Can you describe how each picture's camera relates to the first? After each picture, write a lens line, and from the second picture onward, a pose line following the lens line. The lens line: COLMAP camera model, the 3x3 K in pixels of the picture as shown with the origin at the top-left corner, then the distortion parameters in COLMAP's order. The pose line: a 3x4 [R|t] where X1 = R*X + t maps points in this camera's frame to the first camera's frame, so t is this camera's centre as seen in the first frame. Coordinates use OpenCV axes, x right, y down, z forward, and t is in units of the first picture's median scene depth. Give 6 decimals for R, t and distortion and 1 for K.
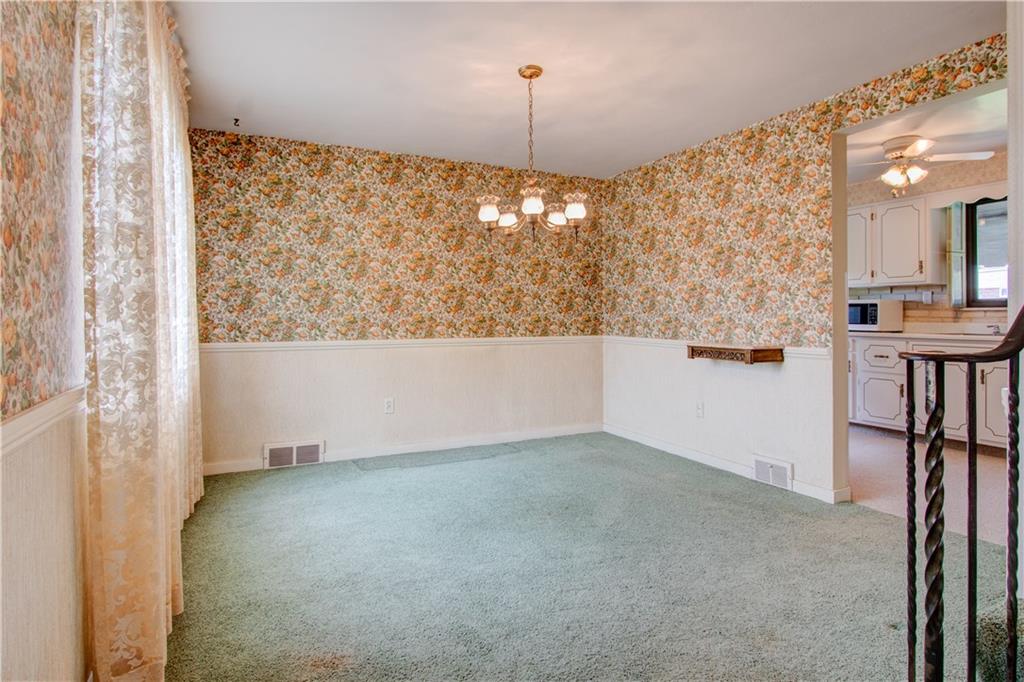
lens RADIAL K [[546.2, 0, 513.0], [0, 546.2, 315.2], [0, 0, 1]] dist [-0.020919, -0.000588]
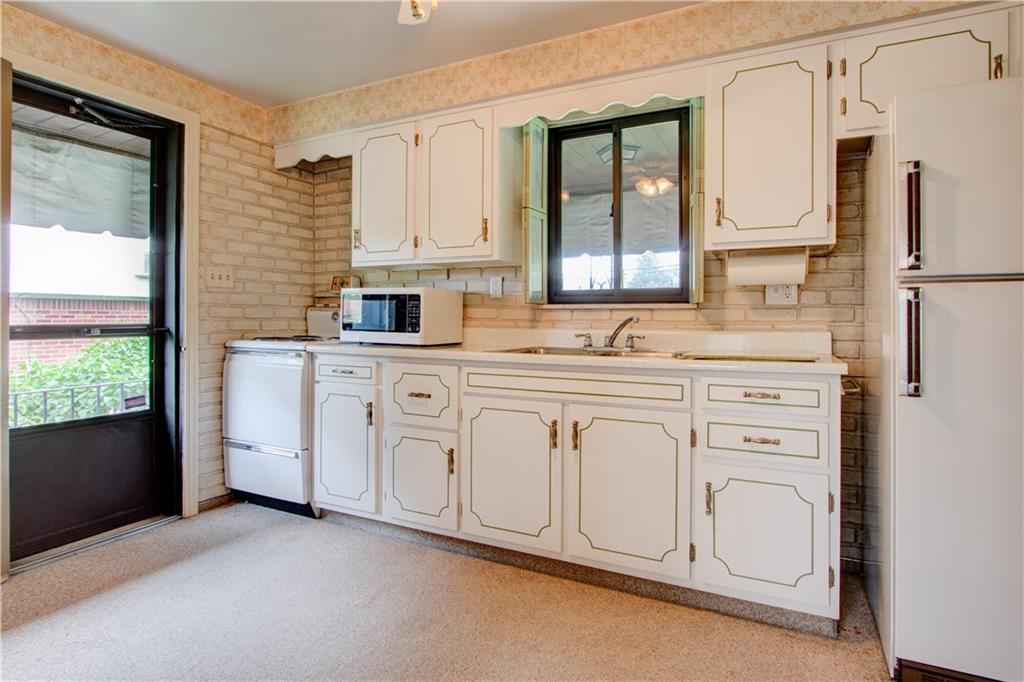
lens RADIAL K [[566.6, 0, 512.4], [0, 566.6, 312.2], [0, 0, 1]] dist [-0.011757, -0.000691]
pose [[0.792739, 0.010361, 0.609473, 0.407035], [-0.006451, 0.999942, -0.008608, 0.000790], [-0.609527, 0.002893, 0.792760, 0.499163]]
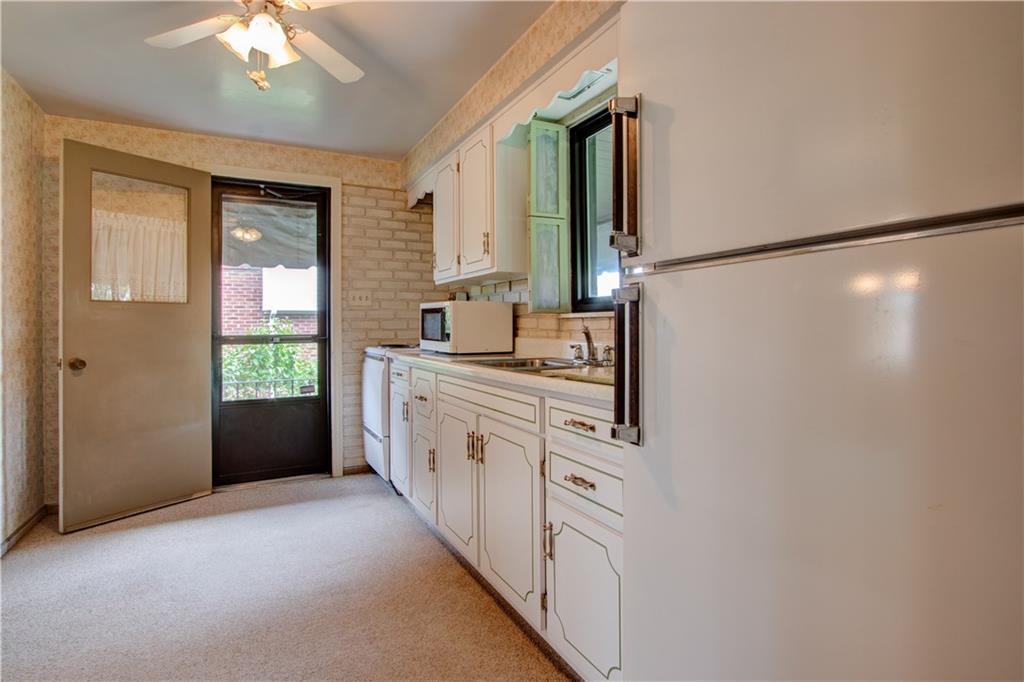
lens RADIAL K [[546.2, 0, 513.0], [0, 546.2, 315.2], [0, 0, 1]] dist [-0.020919, -0.000588]
pose [[0.999977, -0.005603, 0.003782, 0.757244], [0.005667, 0.999837, -0.017126, -0.001979], [-0.003686, 0.017147, 0.999846, 0.398132]]
